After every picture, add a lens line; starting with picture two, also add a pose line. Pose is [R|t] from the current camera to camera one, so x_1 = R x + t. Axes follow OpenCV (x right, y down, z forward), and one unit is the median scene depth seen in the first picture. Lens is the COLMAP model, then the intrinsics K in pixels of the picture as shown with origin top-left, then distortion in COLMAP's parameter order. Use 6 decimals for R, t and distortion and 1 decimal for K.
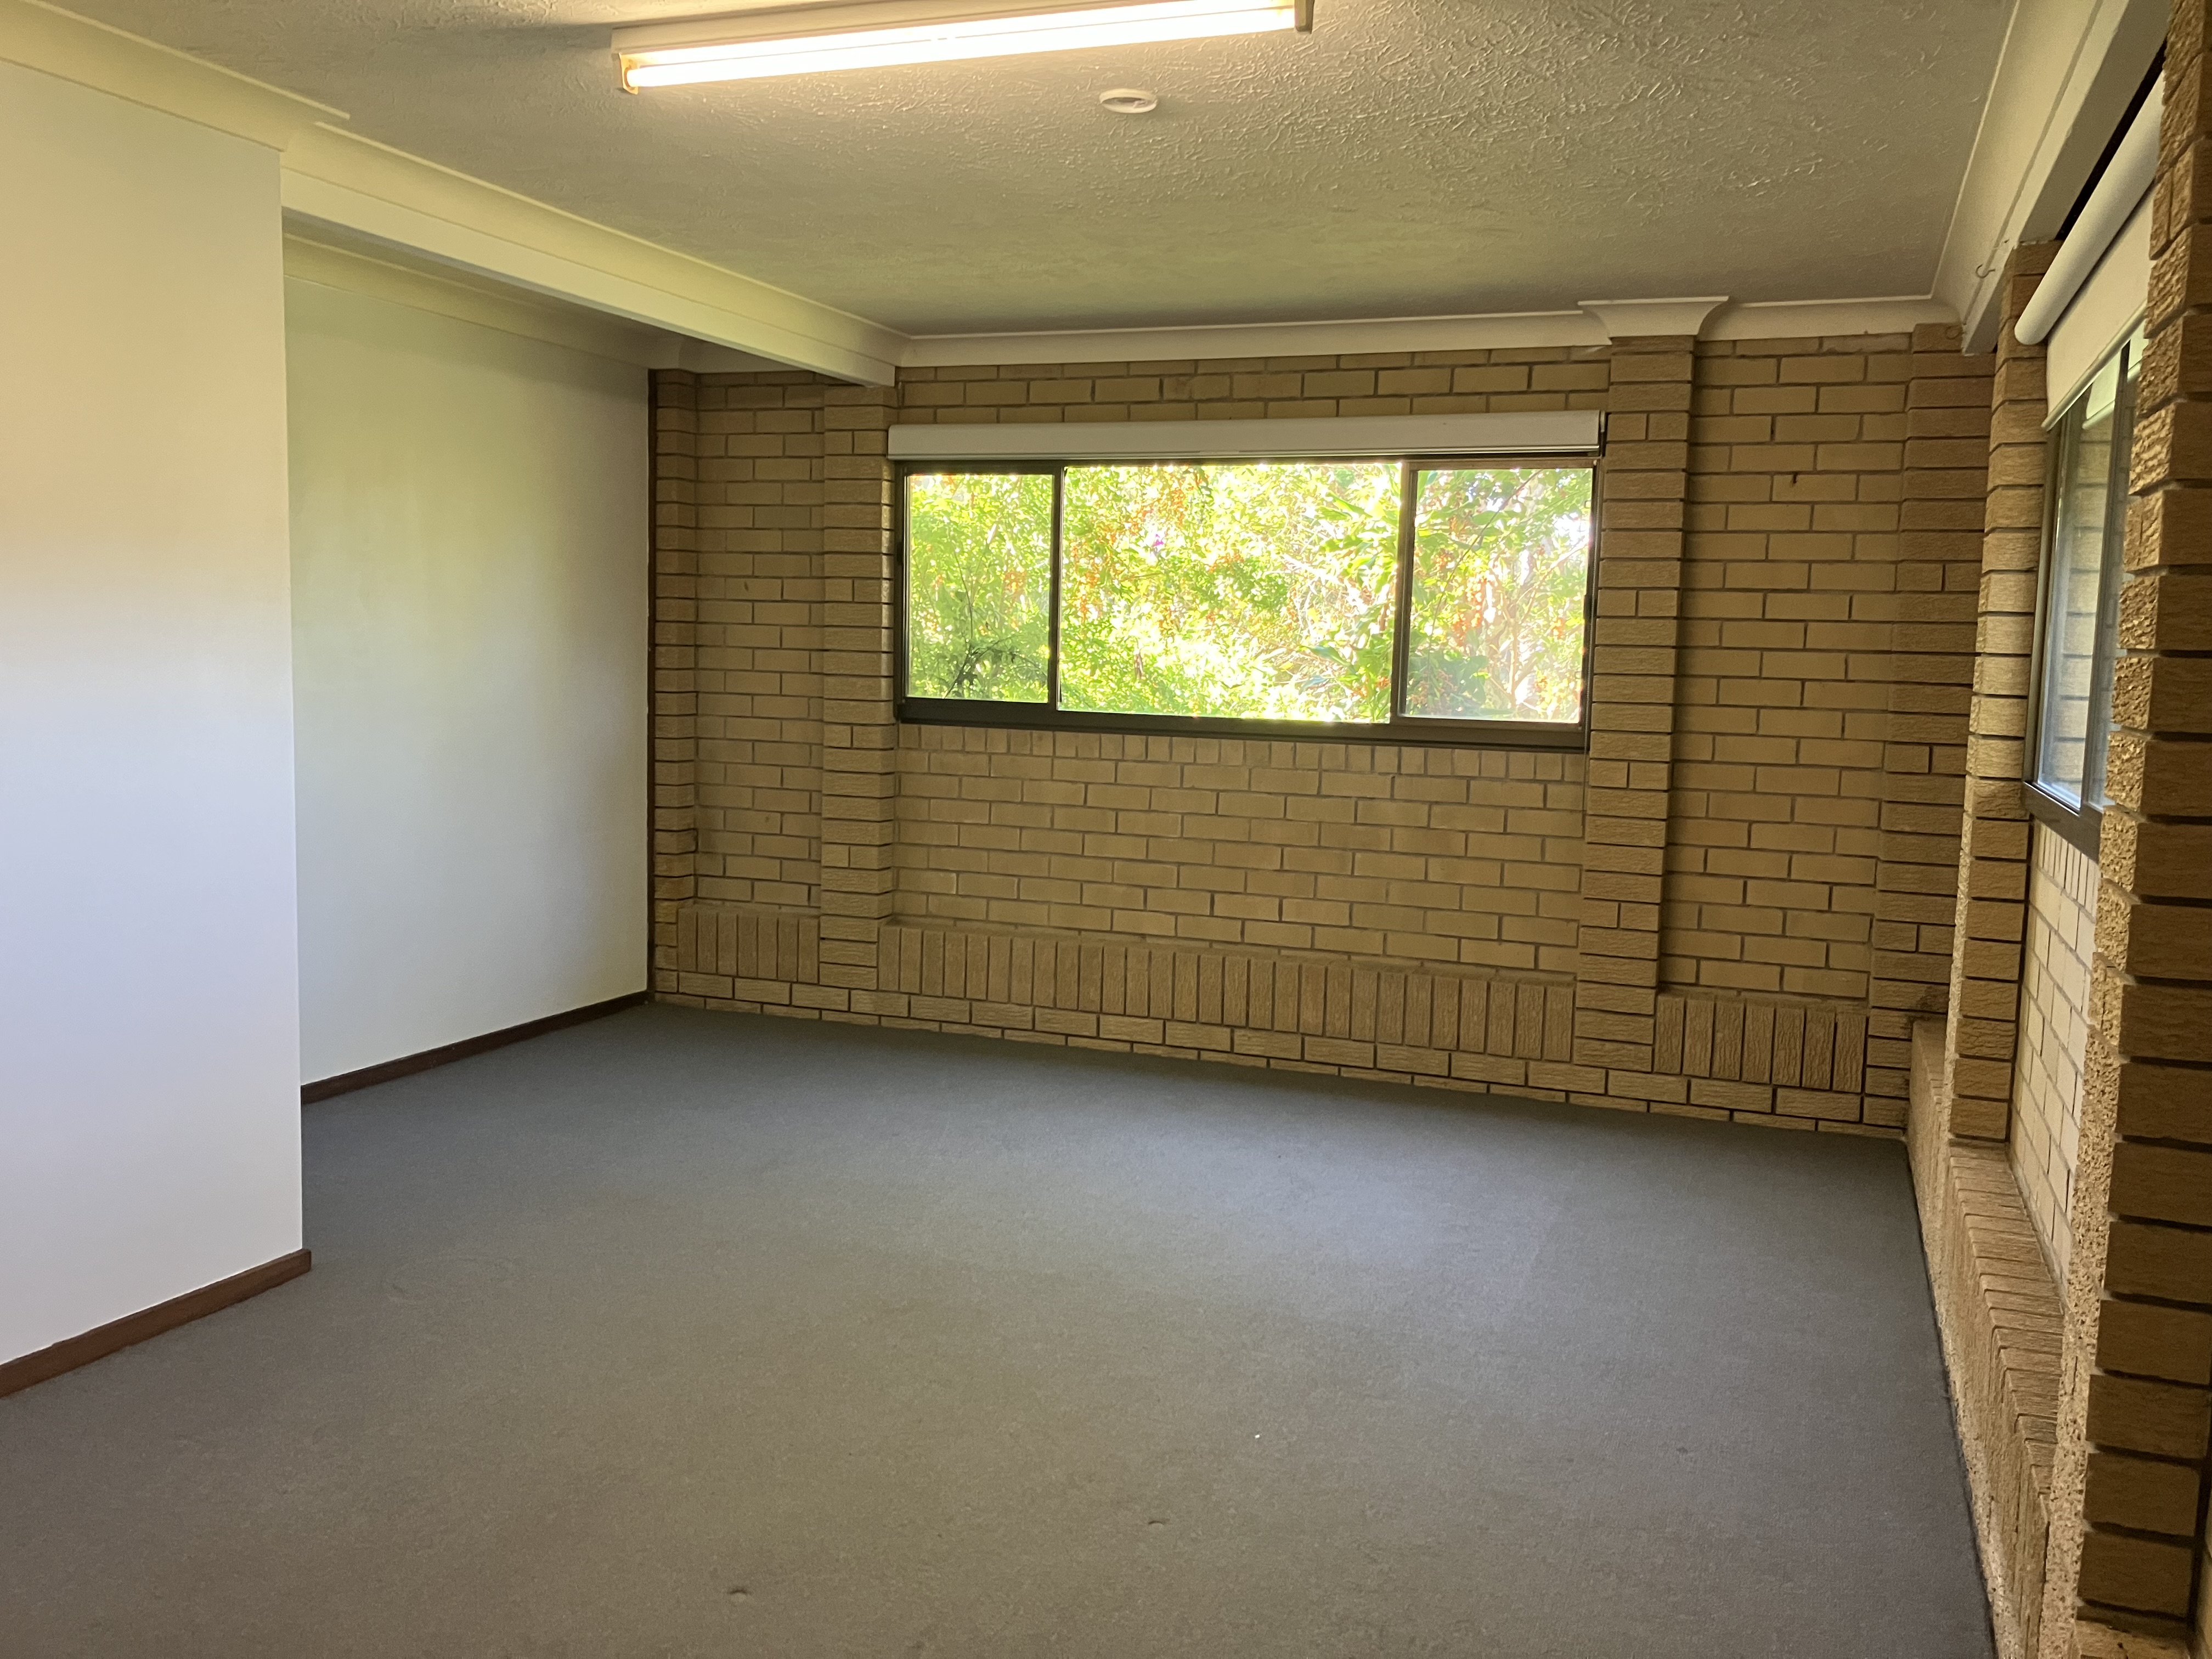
lens RADIAL K [[1807.2, 0, 1106.3], [0, 1807.2, 816.3], [0, 0, 1]] dist [0.048252, -0.056123]
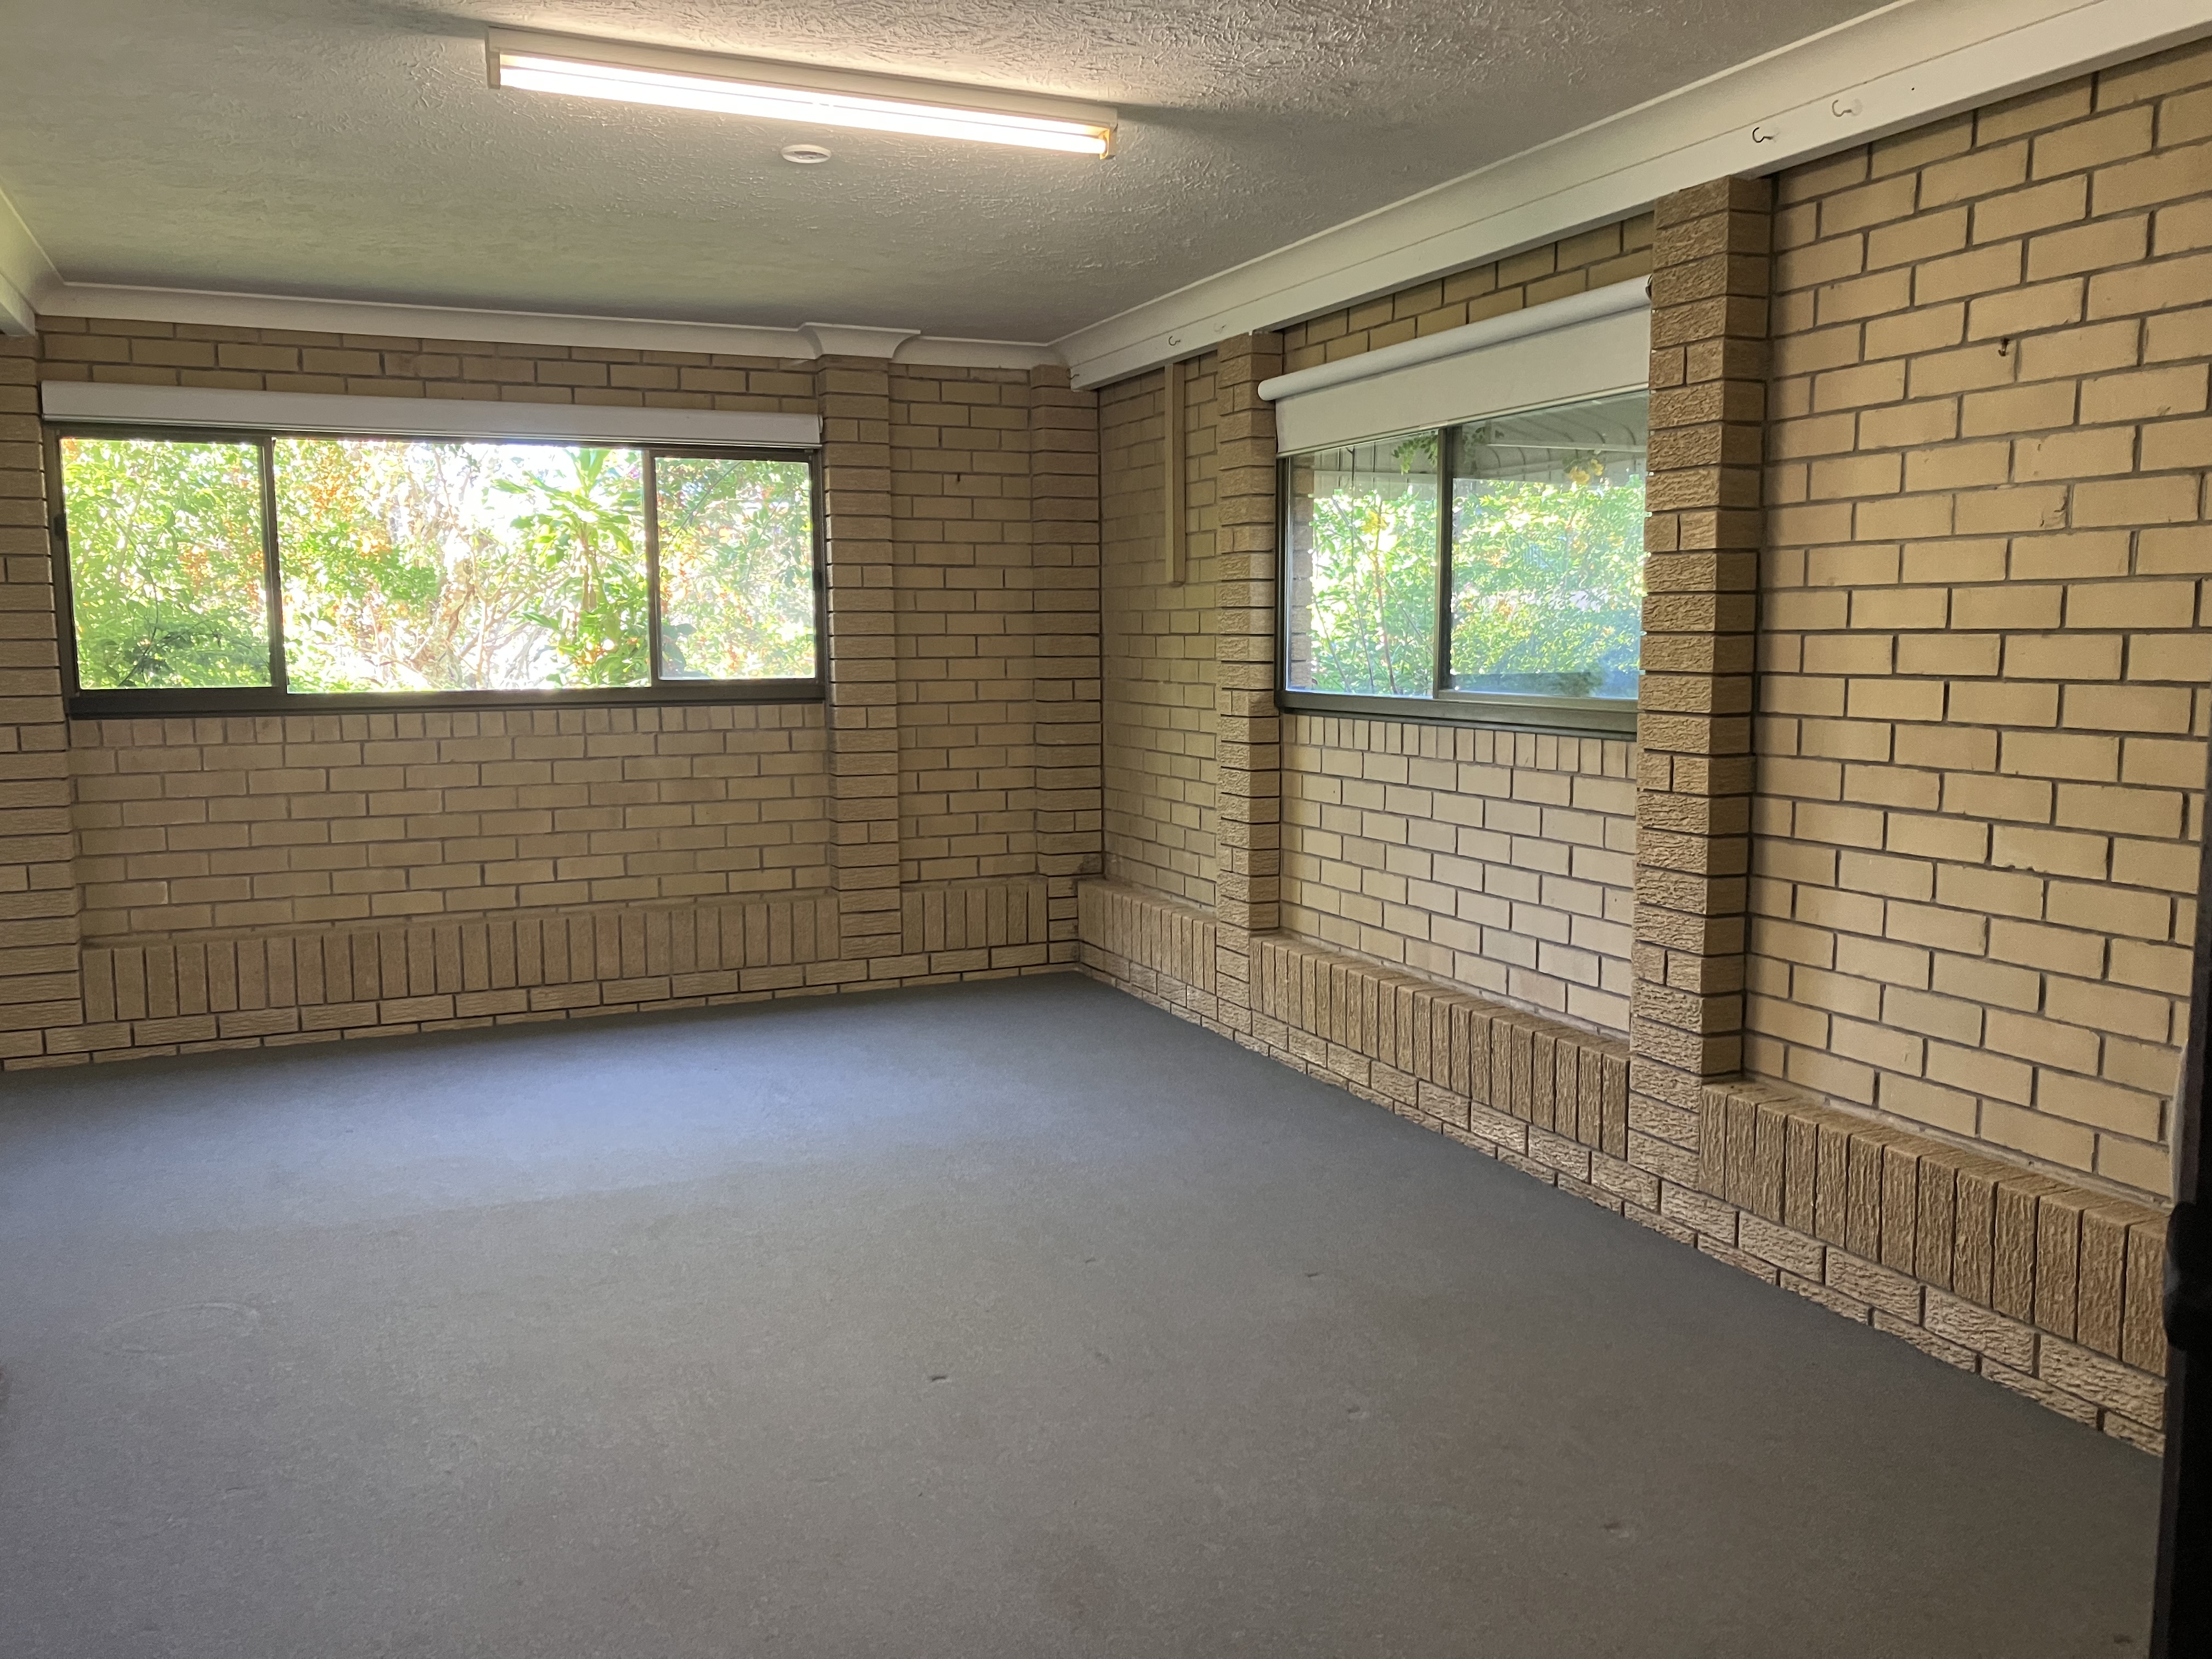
lens RADIAL K [[1807.2, 0, 1120.5], [0, 1807.2, 842.3], [0, 0, 1]] dist [0.048252, -0.056123]
pose [[0.708659, -0.114030, 0.696276, -0.422122], [0.095133, 0.993284, 0.065847, -0.002858], [-0.699108, 0.019576, 0.714748, 0.009545]]
